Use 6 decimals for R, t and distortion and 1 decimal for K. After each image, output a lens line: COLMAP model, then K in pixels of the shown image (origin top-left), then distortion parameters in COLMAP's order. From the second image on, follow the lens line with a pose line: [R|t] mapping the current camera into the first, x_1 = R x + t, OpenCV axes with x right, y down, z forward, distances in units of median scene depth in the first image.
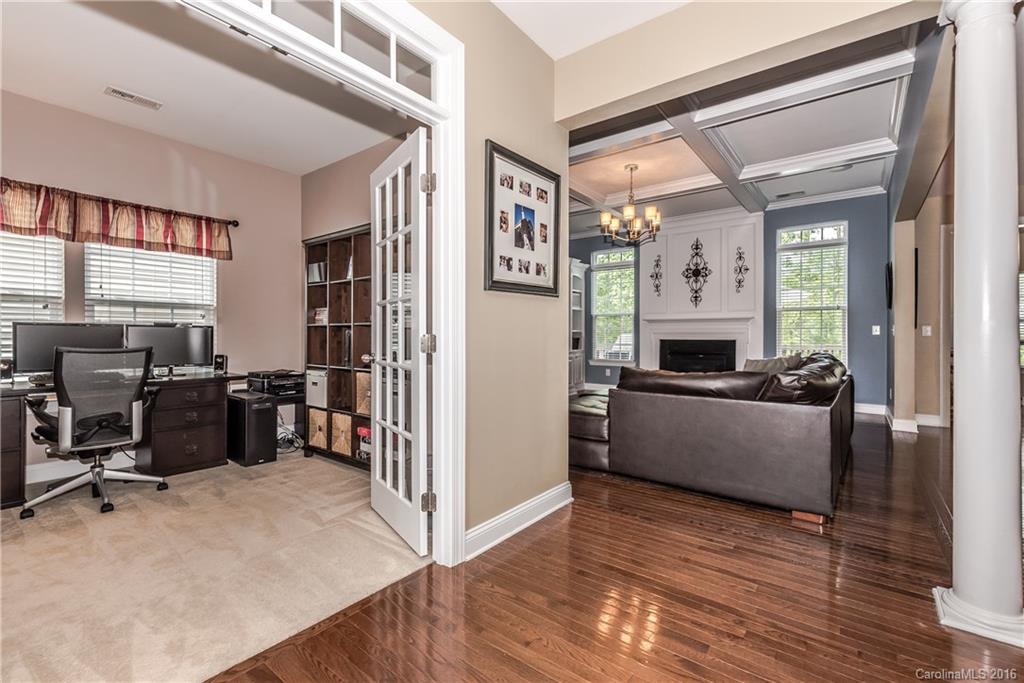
lens RADIAL K [[447.1, 0, 509.5], [0, 447.1, 338.9], [0, 0, 1]] dist [0.003675, 0.000005]
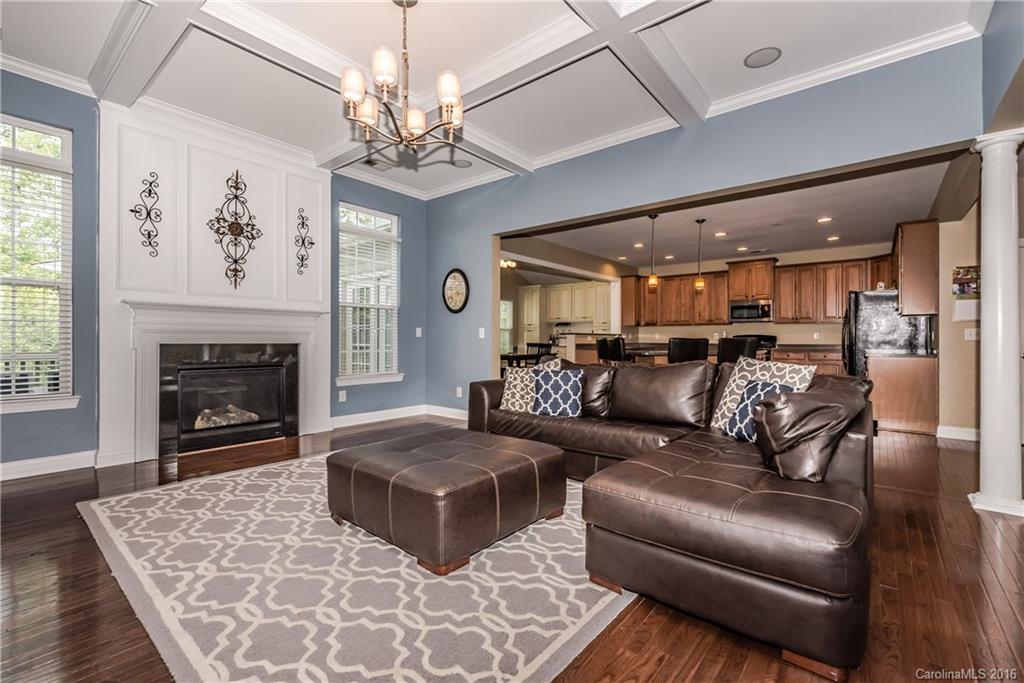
lens RADIAL K [[447.1, 0, 509.5], [0, 447.1, 338.5], [0, 0, 1]] dist [0.003675, 0.000005]
pose [[0.024726, -0.000119, 0.999694, -0.162060], [-0.001685, 0.999999, 0.000160, -0.004793], [-0.999693, -0.001689, 0.024726, 0.625890]]
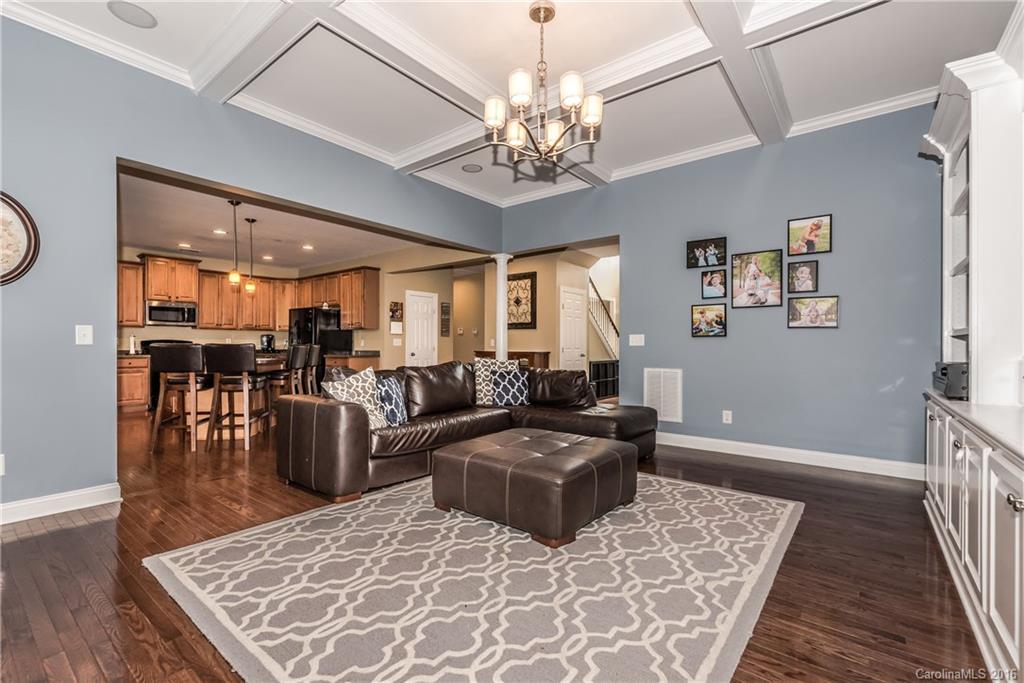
lens RADIAL K [[447.1, 0, 523.0], [0, 447.1, 337.0], [0, 0, 1]] dist [0.003675, 0.000005]
pose [[-0.999895, -0.003087, -0.014183, 0.192995], [-0.002823, 0.999823, -0.018583, -0.005302], [0.014237, -0.018541, -0.999727, 1.062158]]
